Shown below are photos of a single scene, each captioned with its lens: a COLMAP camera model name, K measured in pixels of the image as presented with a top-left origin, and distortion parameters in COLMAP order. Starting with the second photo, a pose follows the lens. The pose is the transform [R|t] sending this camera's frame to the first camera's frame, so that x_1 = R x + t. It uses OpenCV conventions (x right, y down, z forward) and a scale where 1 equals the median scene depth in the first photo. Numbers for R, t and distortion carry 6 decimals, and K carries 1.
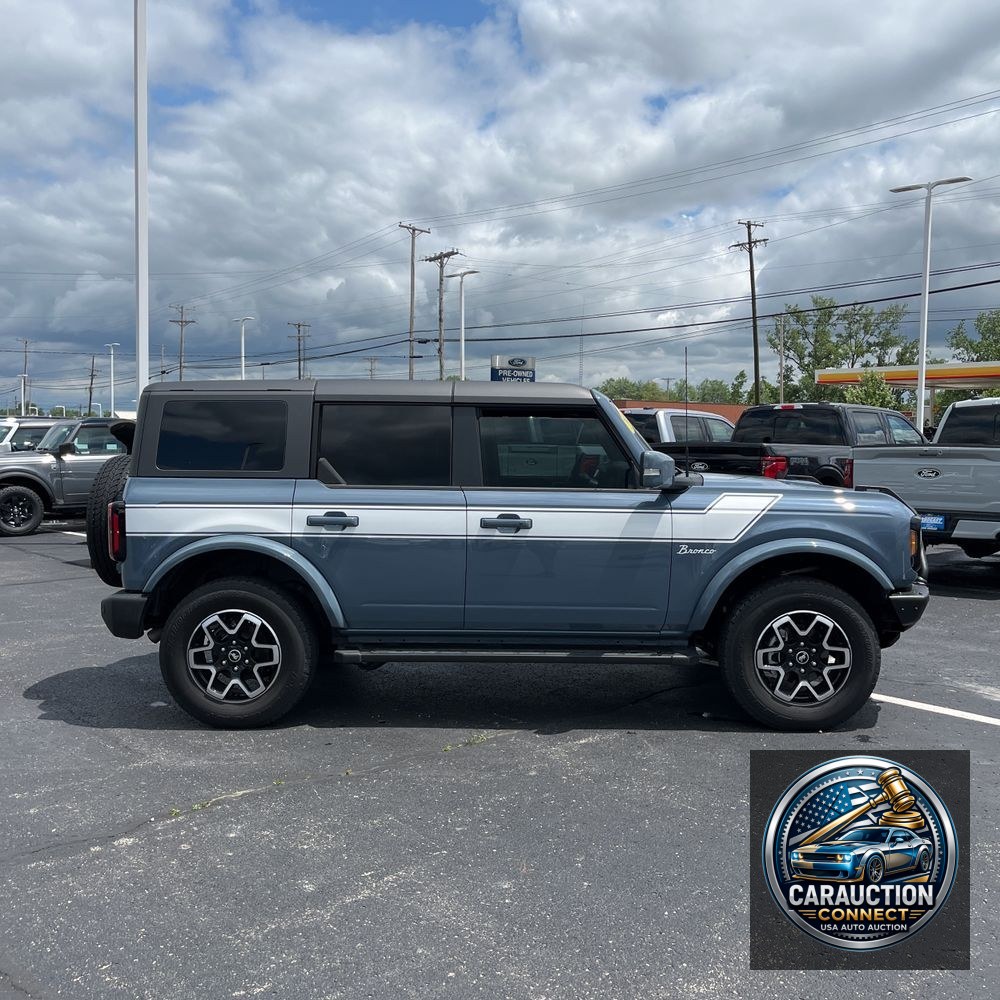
lens RADIAL K [[1008.6, 0, 504.0], [0, 1008.6, 479.5], [0, 0, 1]] dist [0.036994, 0.000000]
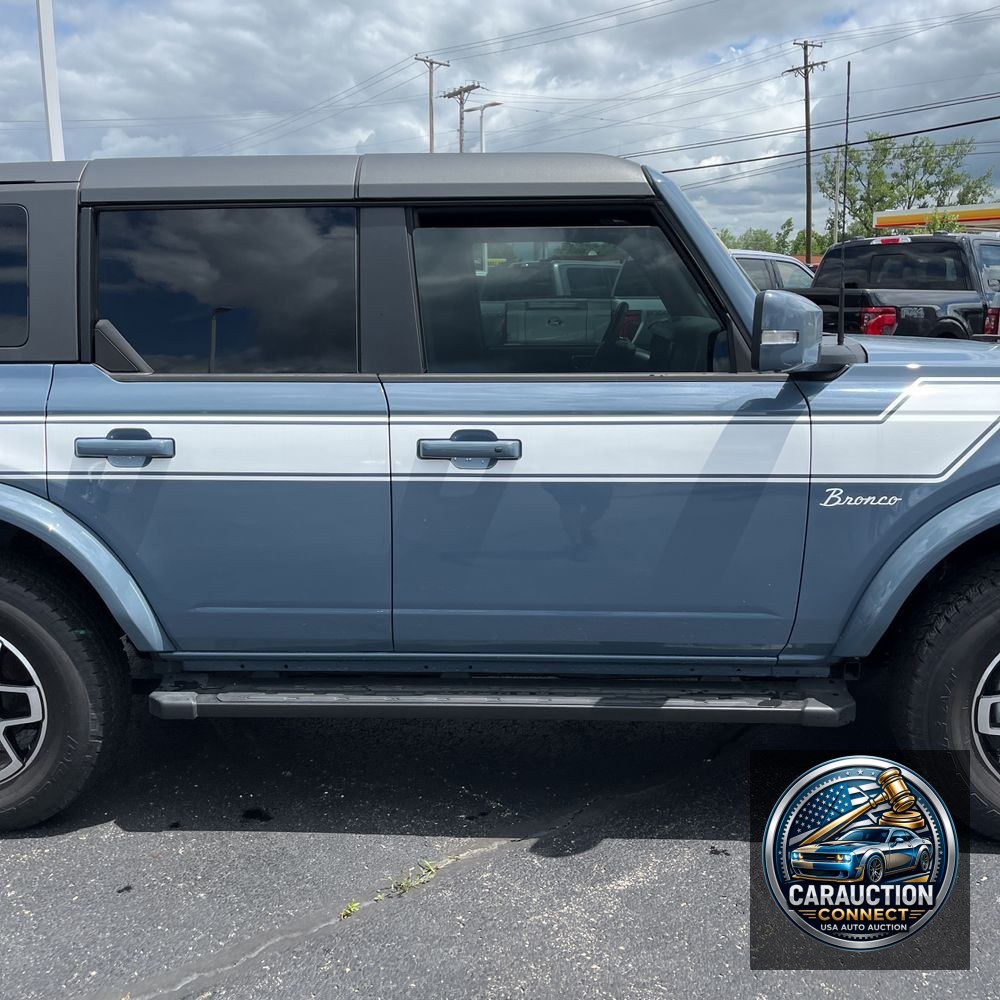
lens RADIAL K [[1008.6, 0, 491.9], [0, 1008.6, 513.2], [0, 0, 1]] dist [0.036994, 0.000000]
pose [[0.998607, -0.009897, -0.051834, 0.038375], [0.018476, 0.985657, 0.167749, -0.008001], [0.049430, -0.168473, 0.984466, 0.507816]]
